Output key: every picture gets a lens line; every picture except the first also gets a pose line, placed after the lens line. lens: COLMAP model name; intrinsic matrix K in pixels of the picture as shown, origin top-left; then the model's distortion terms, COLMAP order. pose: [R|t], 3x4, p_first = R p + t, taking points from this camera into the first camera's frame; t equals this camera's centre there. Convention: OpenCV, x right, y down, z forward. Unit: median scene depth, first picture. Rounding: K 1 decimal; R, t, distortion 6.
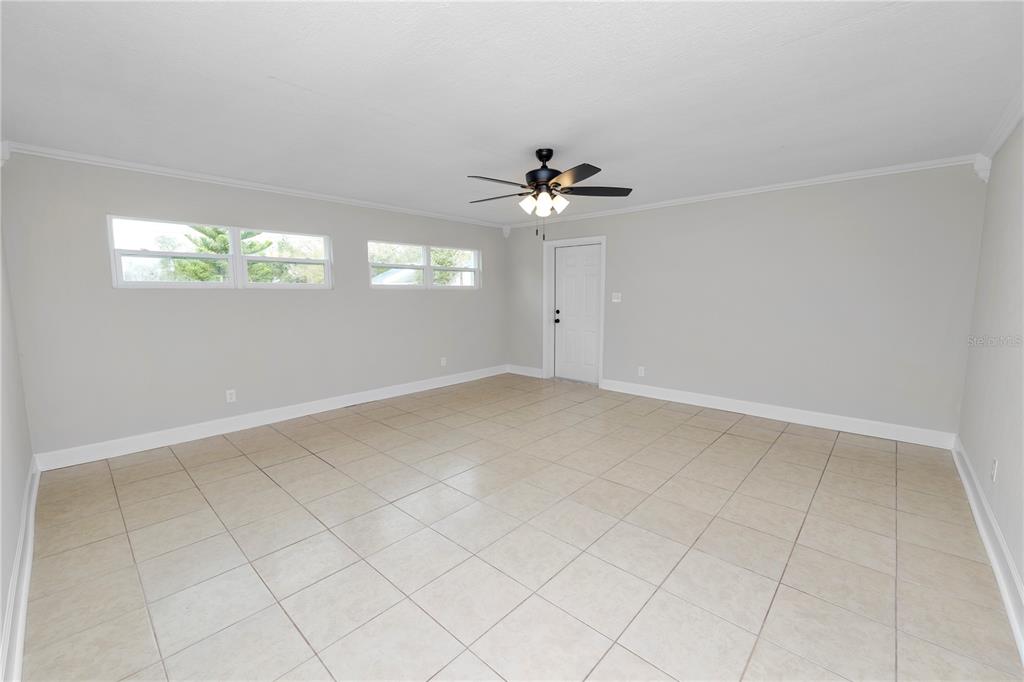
lens RADIAL K [[417.9, 0, 508.2], [0, 417.9, 339.3], [0, 0, 1]] dist [-0.006576, 0.000292]
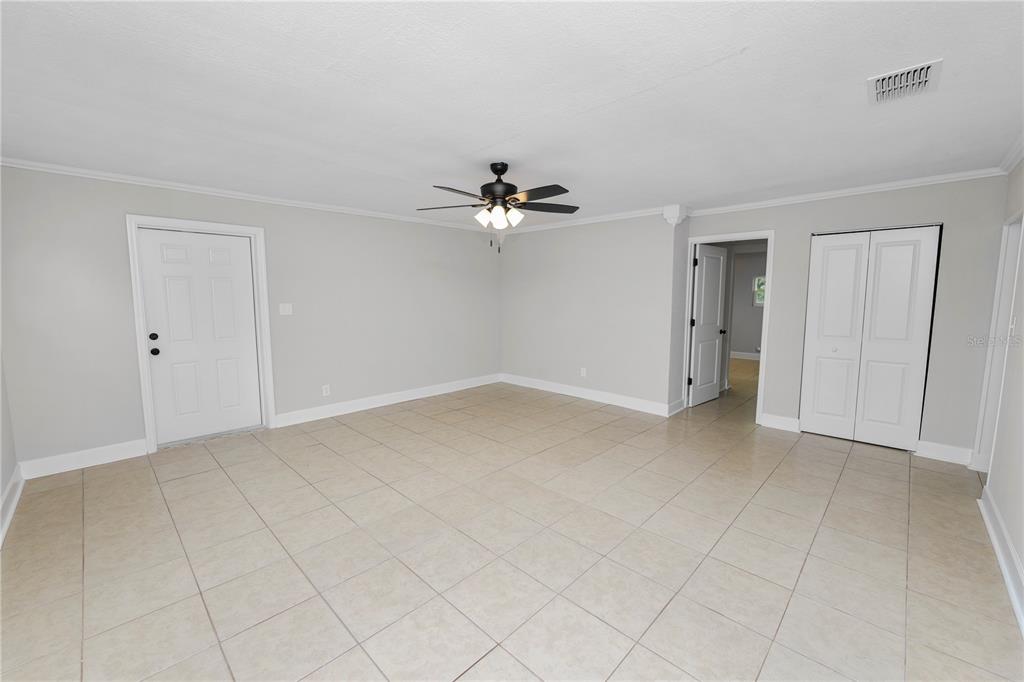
lens RADIAL K [[417.9, 0, 508.3], [0, 417.9, 340.8], [0, 0, 1]] dist [-0.006576, 0.000292]
pose [[0.028159, -0.103308, 0.994251, -0.562868], [0.118792, 0.987942, 0.099289, -0.072367], [-0.992520, 0.115313, 0.040091, 0.587515]]
